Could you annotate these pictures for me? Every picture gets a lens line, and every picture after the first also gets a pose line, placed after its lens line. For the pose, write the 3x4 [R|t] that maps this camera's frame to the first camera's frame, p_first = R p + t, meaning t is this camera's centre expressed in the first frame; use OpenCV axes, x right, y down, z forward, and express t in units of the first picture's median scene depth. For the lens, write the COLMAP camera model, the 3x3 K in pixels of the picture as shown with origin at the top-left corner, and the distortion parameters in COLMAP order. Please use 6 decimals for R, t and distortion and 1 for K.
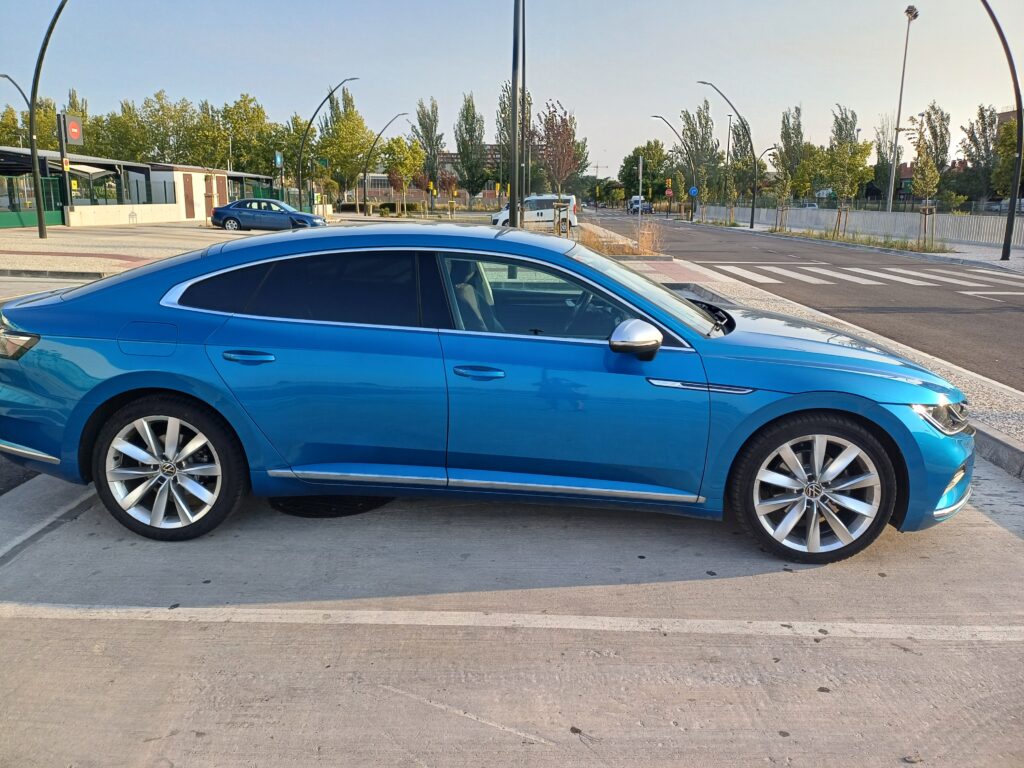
lens RADIAL K [[759.0, 0, 512.0], [0, 759.0, 384.0], [0, 0, 1]] dist [0.090148, -0.107927]
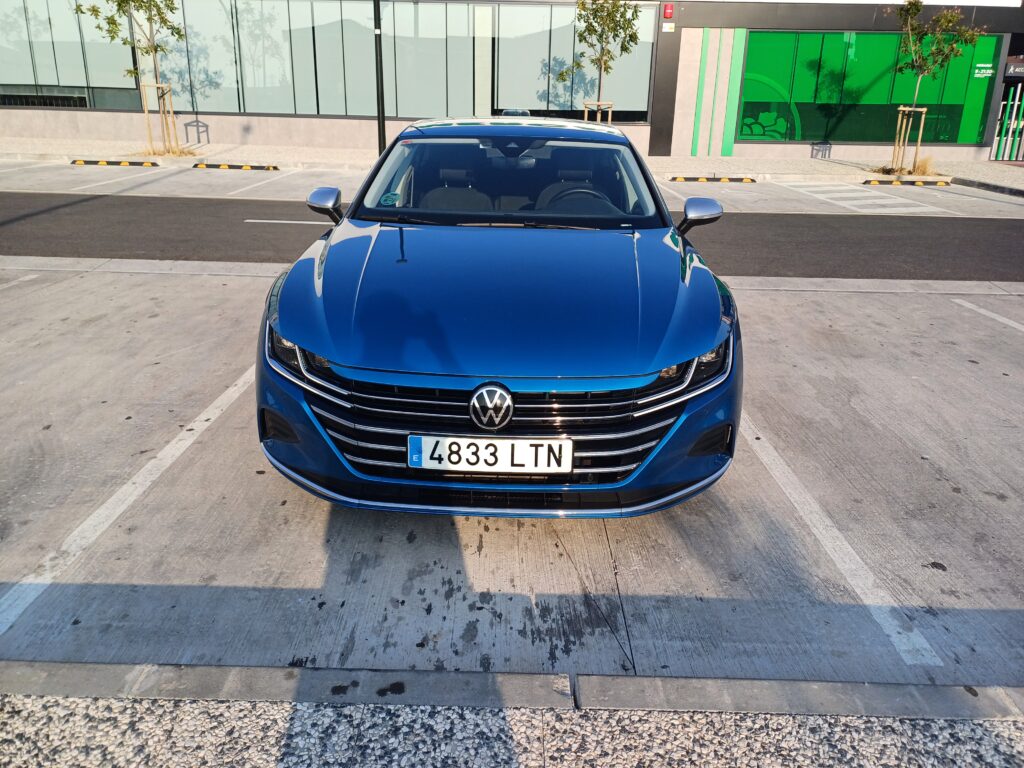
lens RADIAL K [[745.8, 0, 515.7], [0, 745.8, 380.6], [0, 0, 1]] dist [0.091499, -0.066558]
pose [[0.026984, 0.332405, -0.942751, 0.194152], [-0.262547, 0.912342, 0.314168, -0.037430], [0.964542, 0.239039, 0.111890, 0.165095]]
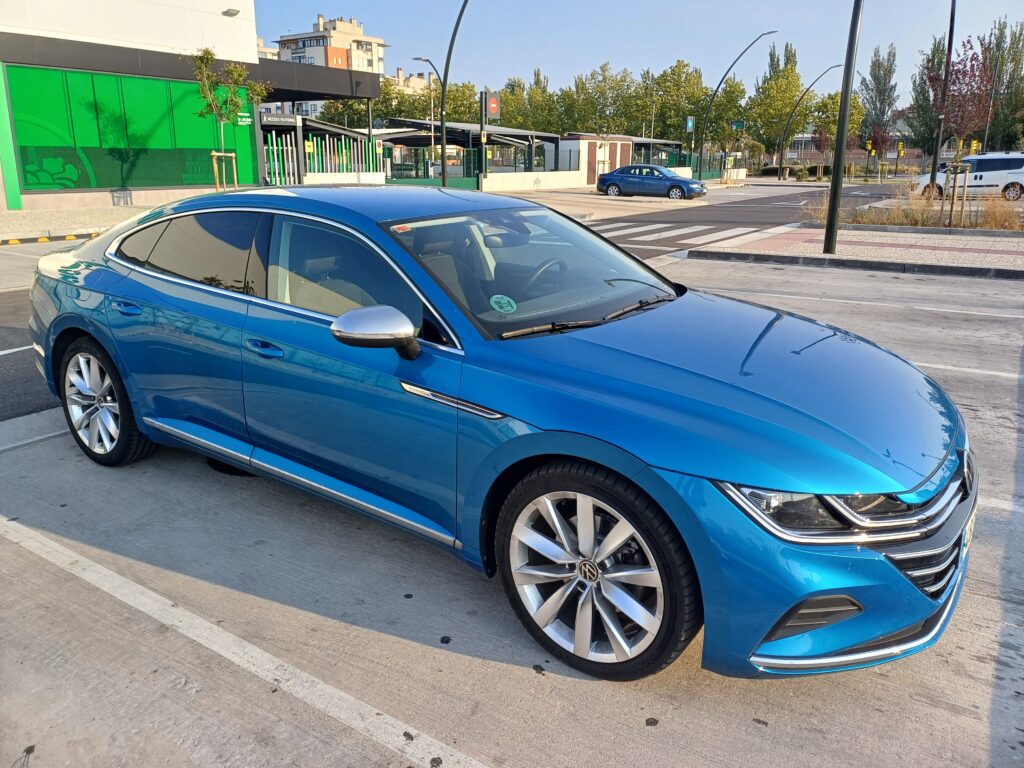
lens RADIAL K [[759.0, 0, 512.0], [0, 759.0, 384.0], [0, 0, 1]] dist [0.090148, -0.107927]
pose [[0.844427, 0.141086, -0.516756, 0.092496], [-0.119296, 0.989995, 0.075350, -0.010468], [0.522217, -0.001981, 0.852810, 0.050383]]
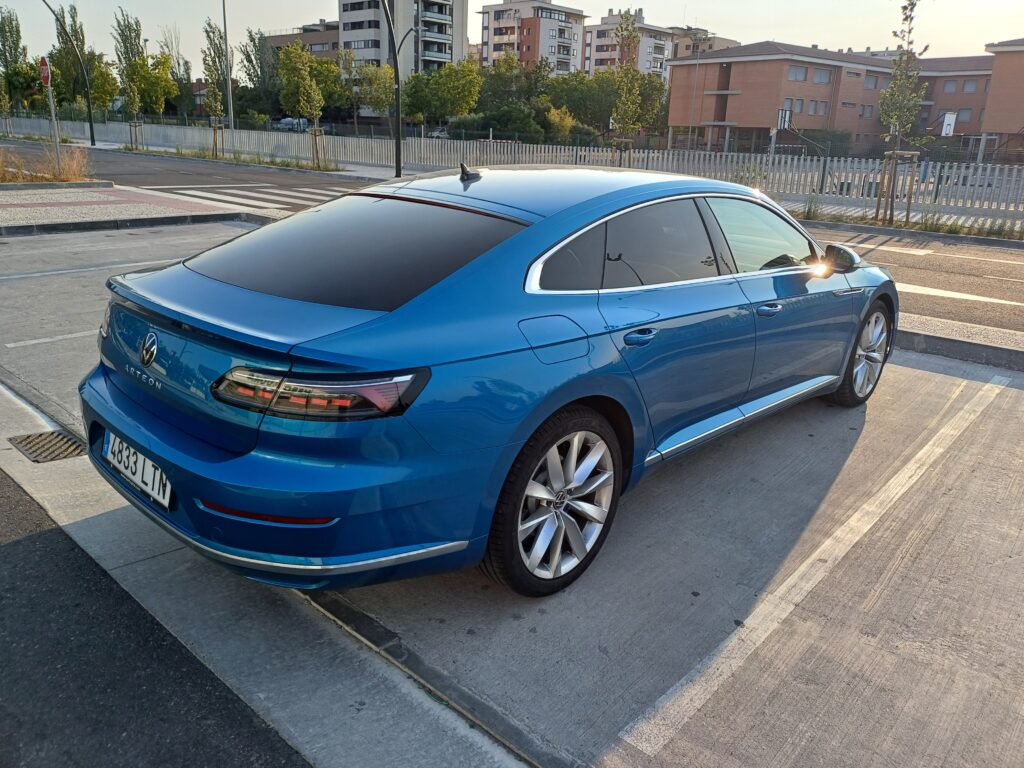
lens RADIAL K [[745.8, 0, 515.7], [0, 745.8, 380.6], [0, 0, 1]] dist [0.091499, -0.066558]
pose [[0.643107, -0.232194, 0.729725, -0.143984], [0.157383, 0.972657, 0.170791, -0.020673], [-0.749429, 0.005009, 0.662066, 0.076736]]
